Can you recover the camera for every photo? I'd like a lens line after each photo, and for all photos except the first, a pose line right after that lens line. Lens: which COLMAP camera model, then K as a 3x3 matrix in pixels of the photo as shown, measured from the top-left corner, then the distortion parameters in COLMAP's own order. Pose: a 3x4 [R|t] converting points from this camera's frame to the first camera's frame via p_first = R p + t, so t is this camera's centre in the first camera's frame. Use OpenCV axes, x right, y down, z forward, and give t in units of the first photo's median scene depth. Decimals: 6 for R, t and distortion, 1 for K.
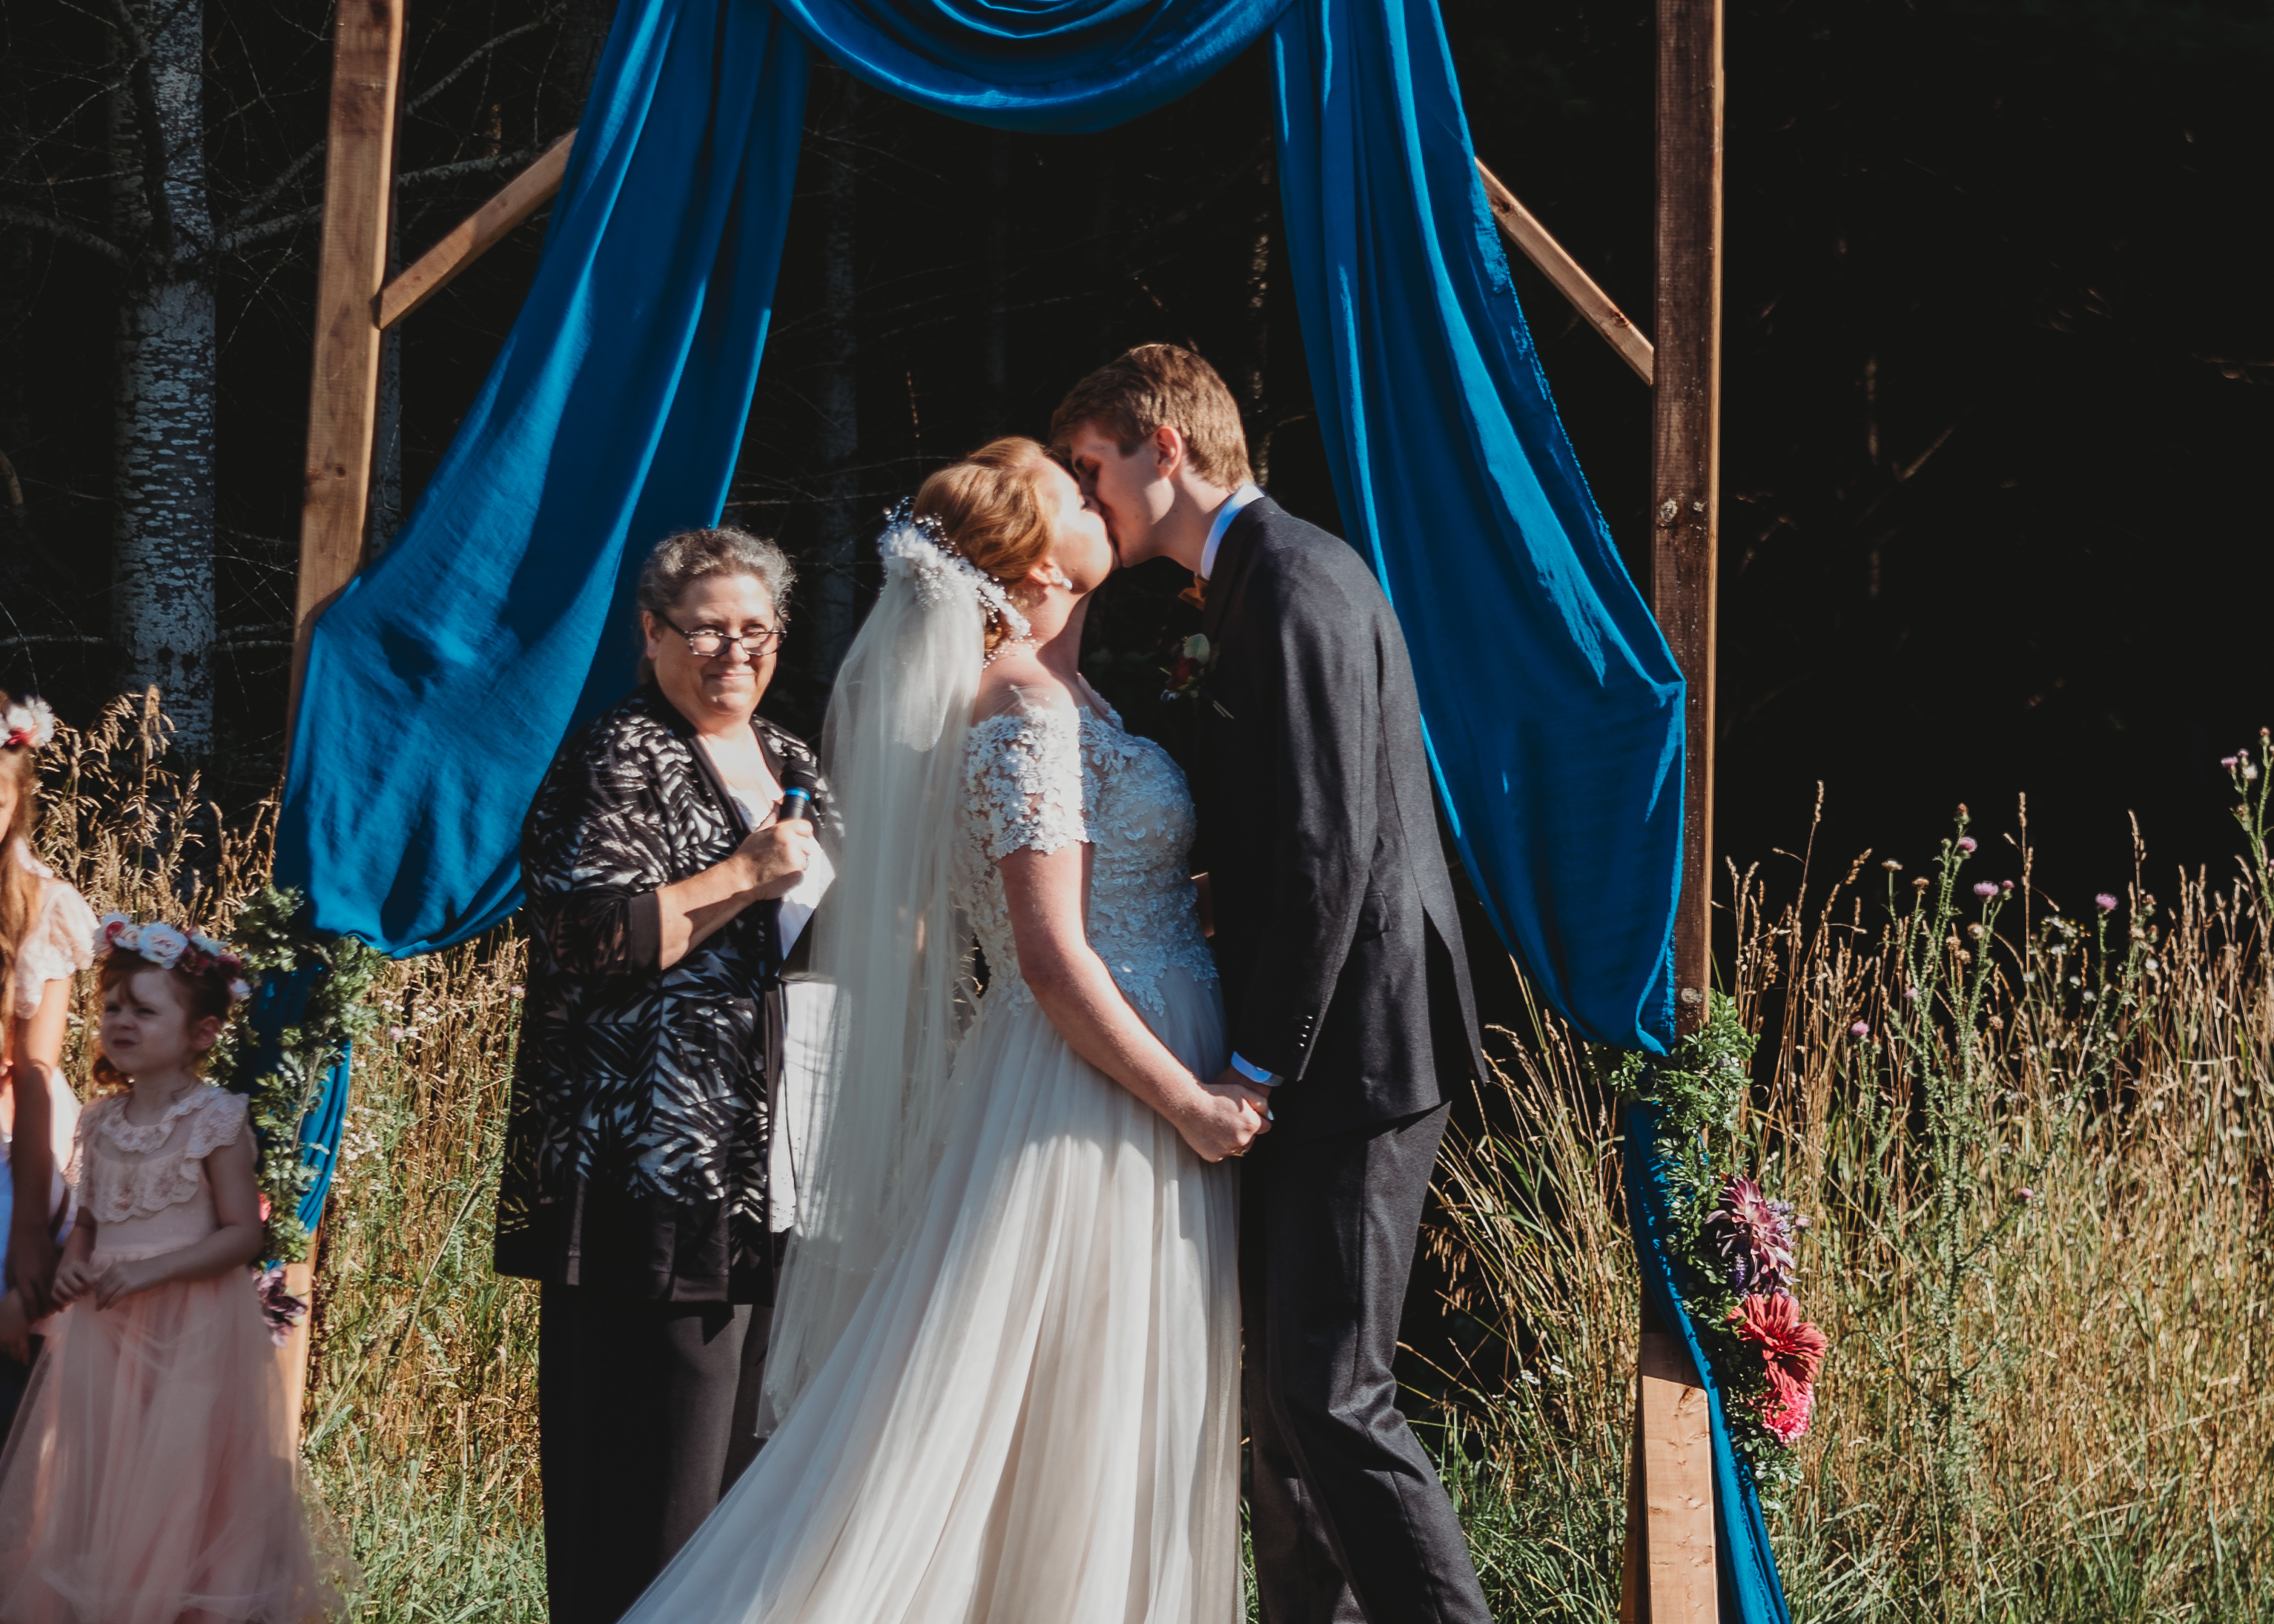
lens RADIAL K [[13880.7, 0, 1315.7], [0, 13880.7, 704.5], [0, 0, 1]] dist [1.453762, 0.000000]
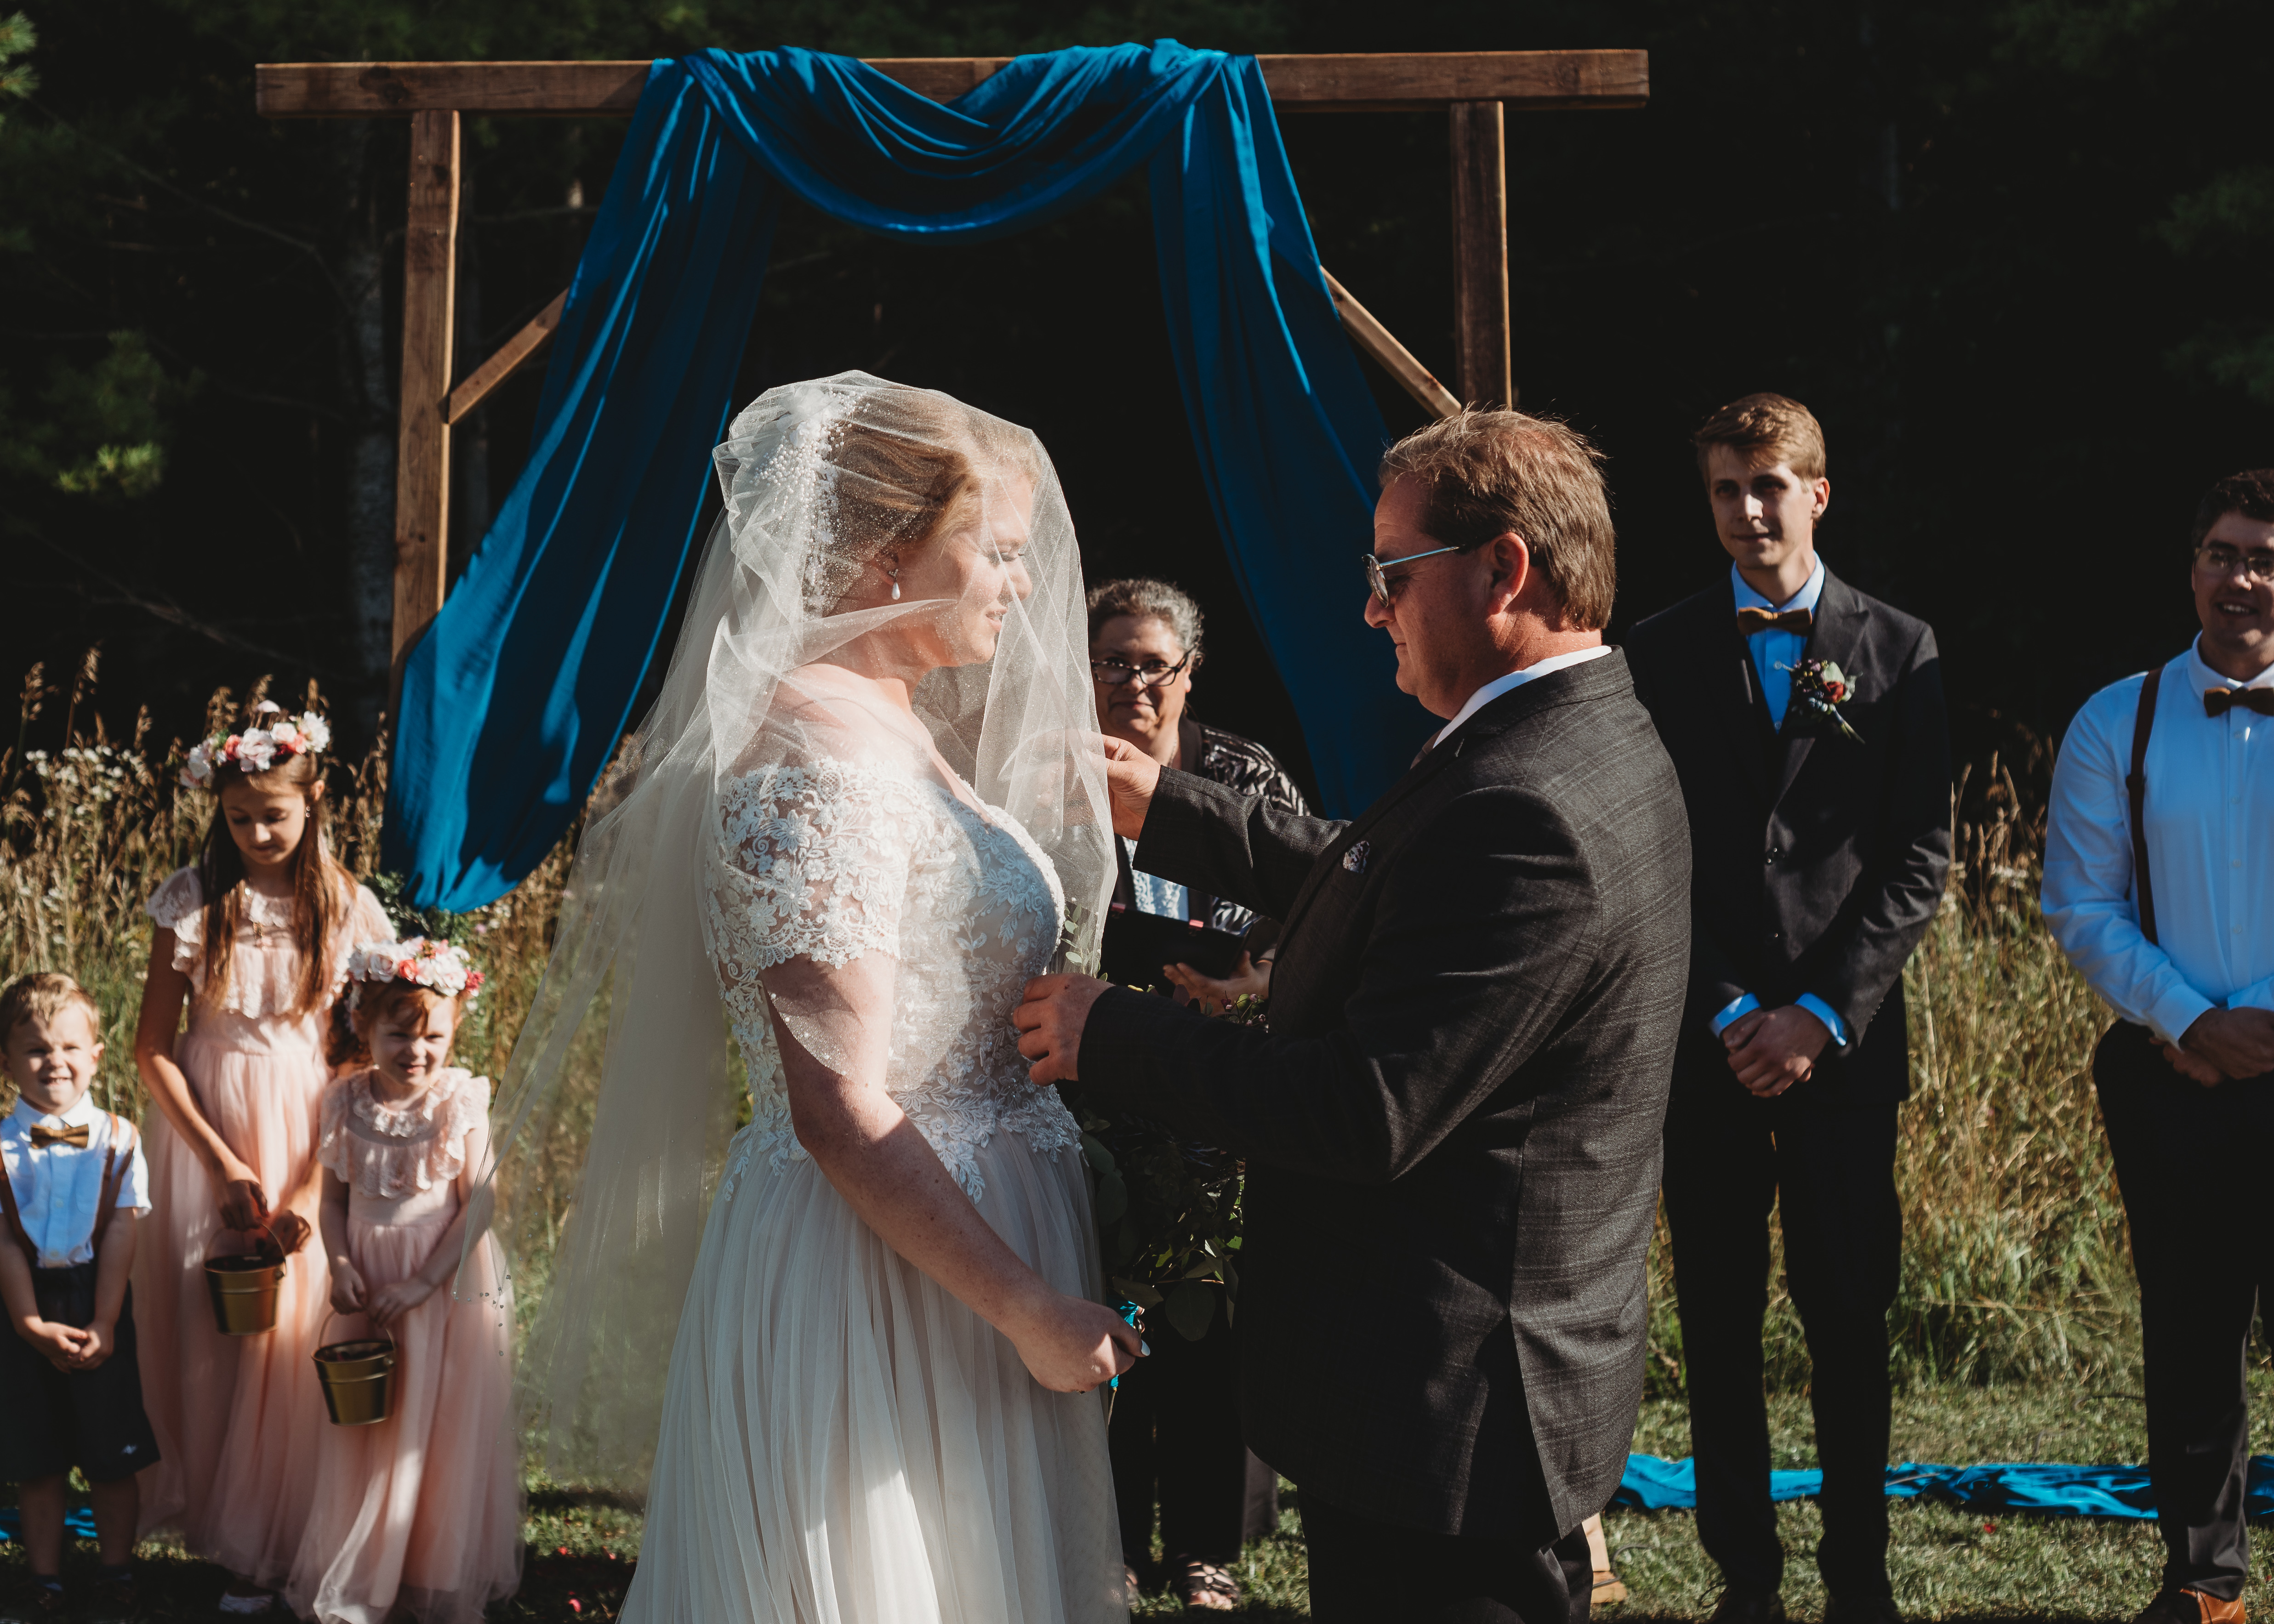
lens RADIAL K [[3692.4, 0, 1036.7], [0, 3692.4, 672.7], [0, 0, 1]] dist [-0.022213, 0.000000]
pose [[0.996873, -0.036819, 0.069919, -0.038429], [0.034678, 0.998899, 0.031588, -0.013262], [-0.071005, -0.029064, 0.997052, 0.667617]]
